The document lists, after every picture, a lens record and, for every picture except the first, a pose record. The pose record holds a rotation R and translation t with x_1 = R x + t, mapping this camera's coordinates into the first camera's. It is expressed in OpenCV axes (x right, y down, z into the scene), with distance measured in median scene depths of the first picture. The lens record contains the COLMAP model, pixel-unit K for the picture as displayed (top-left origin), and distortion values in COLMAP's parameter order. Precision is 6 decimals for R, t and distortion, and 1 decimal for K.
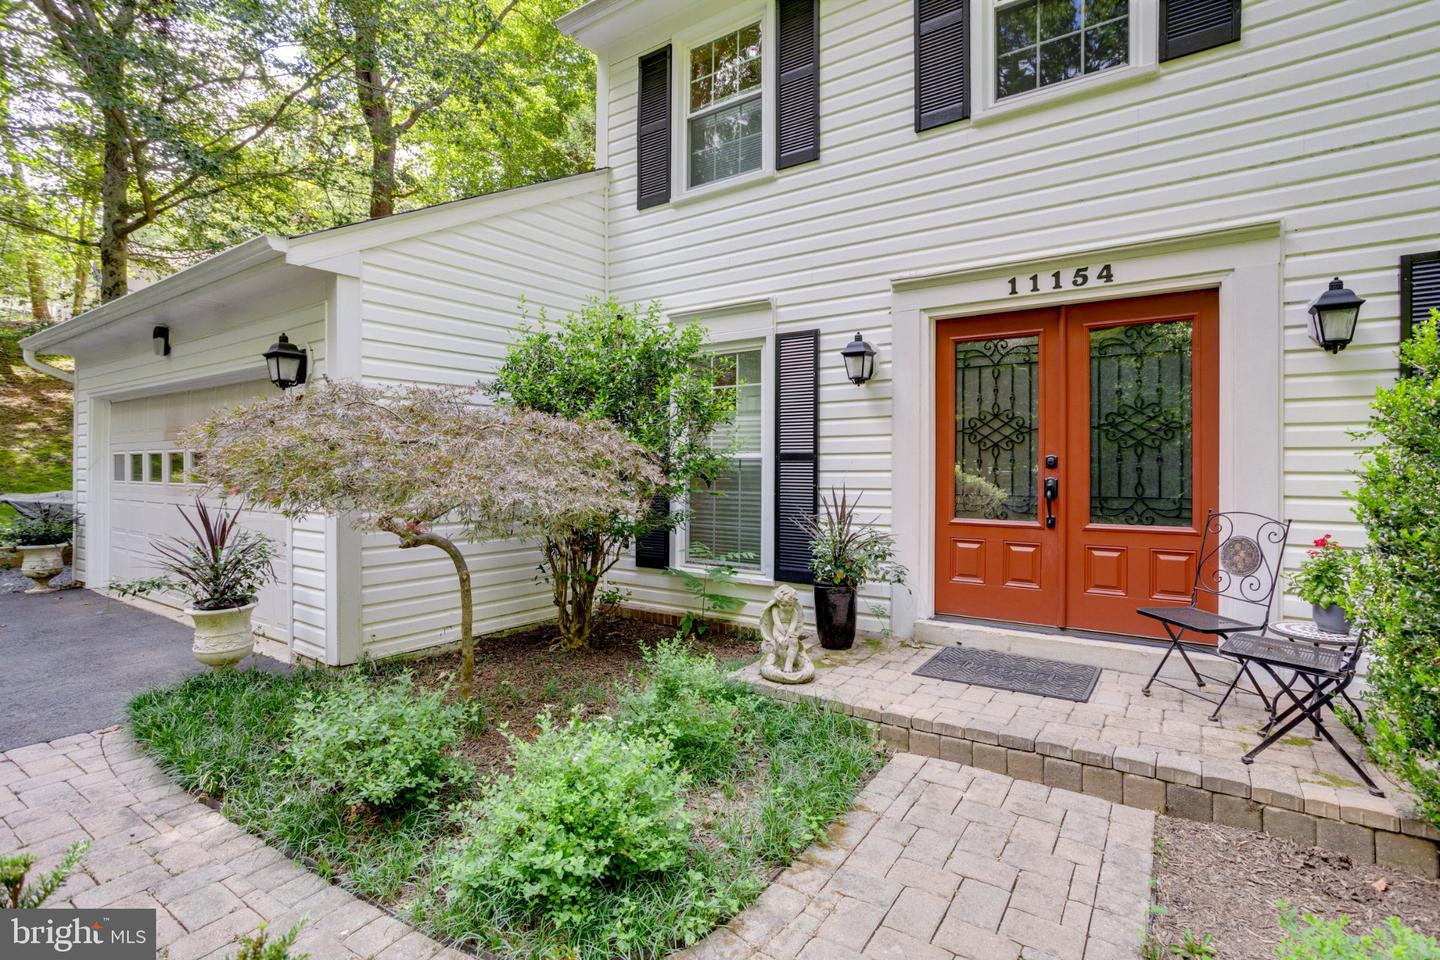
lens RADIAL K [[688.5, 0, 738.9], [0, 688.5, 459.4], [0, 0, 1]] dist [-0.044381, 0.035313]
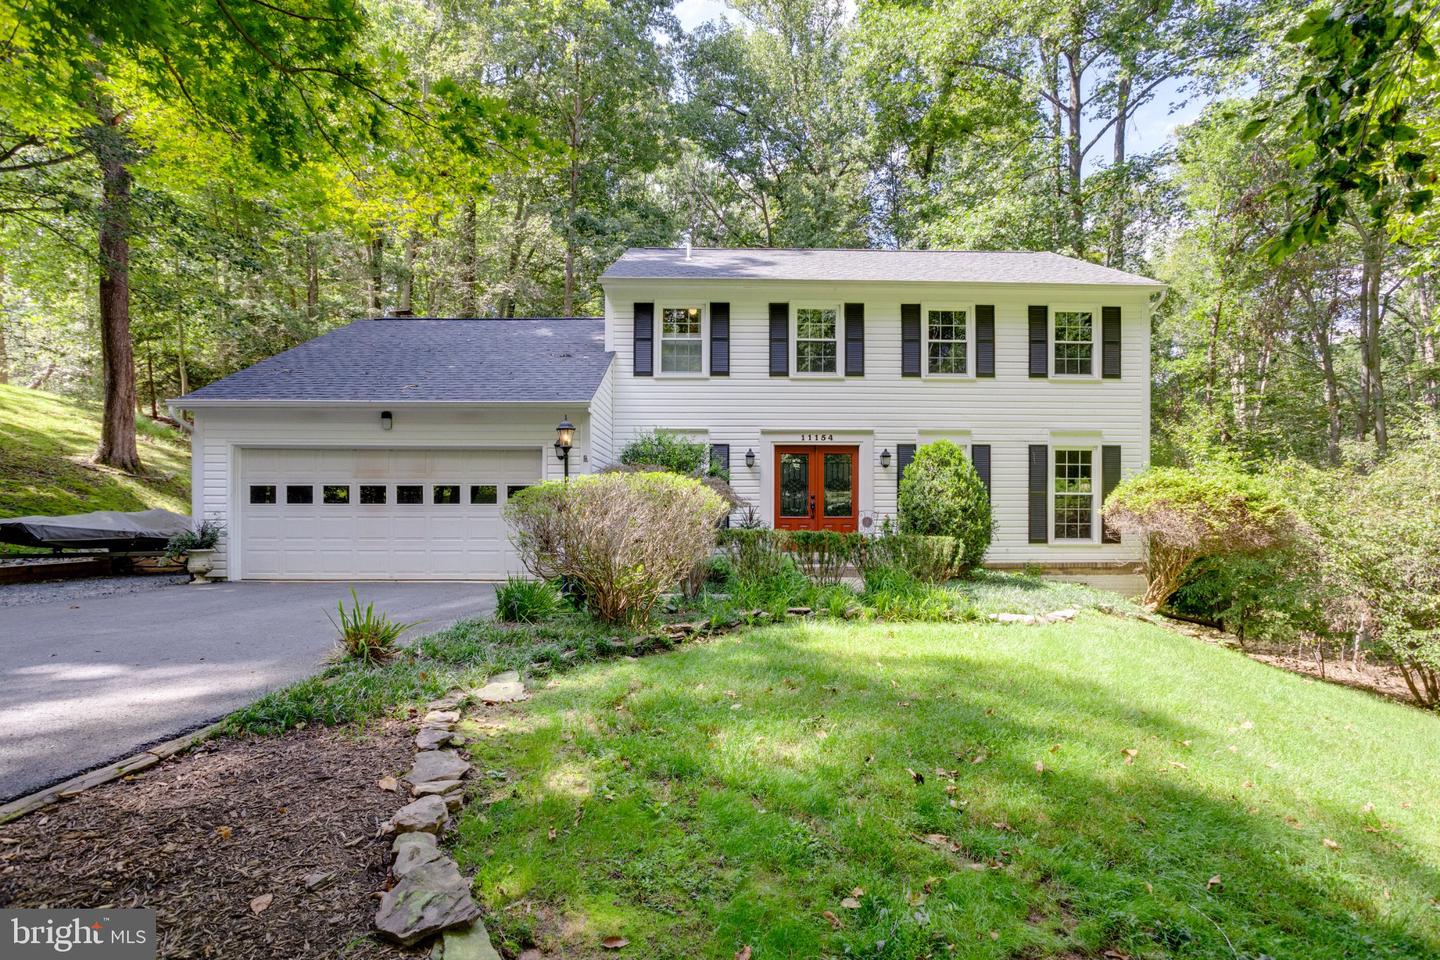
lens RADIAL K [[731.9, 0, 724.0], [0, 731.9, 510.7], [0, 0, 1]] dist [0.003514, 0.000487]
pose [[0.808744, 0.004168, 0.588146, -1.736930], [-0.004854, 0.999988, -0.000412, 0.067351], [-0.588140, -0.002522, 0.808755, -1.367065]]
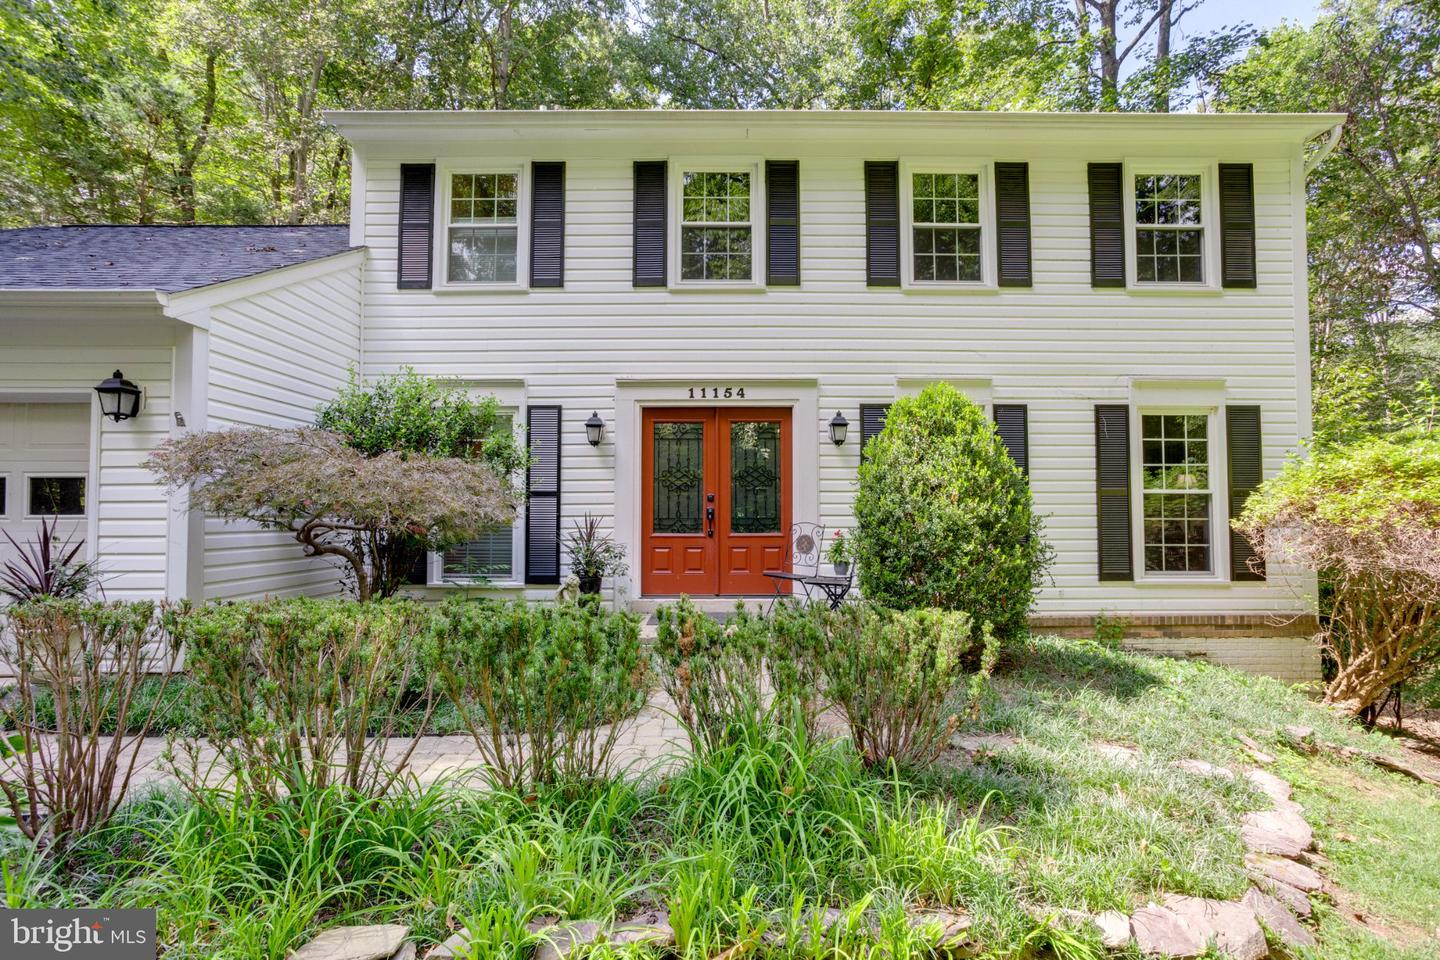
lens RADIAL K [[697.5, 0, 720.0], [0, 697.5, 480.0], [0, 0, 1]] dist [-0.035260, 0.036166]
pose [[0.826306, 0.027297, 0.562559, -0.493816], [-0.003621, 0.999062, -0.043158, 0.033094], [-0.563209, 0.033625, 0.825630, -0.442078]]
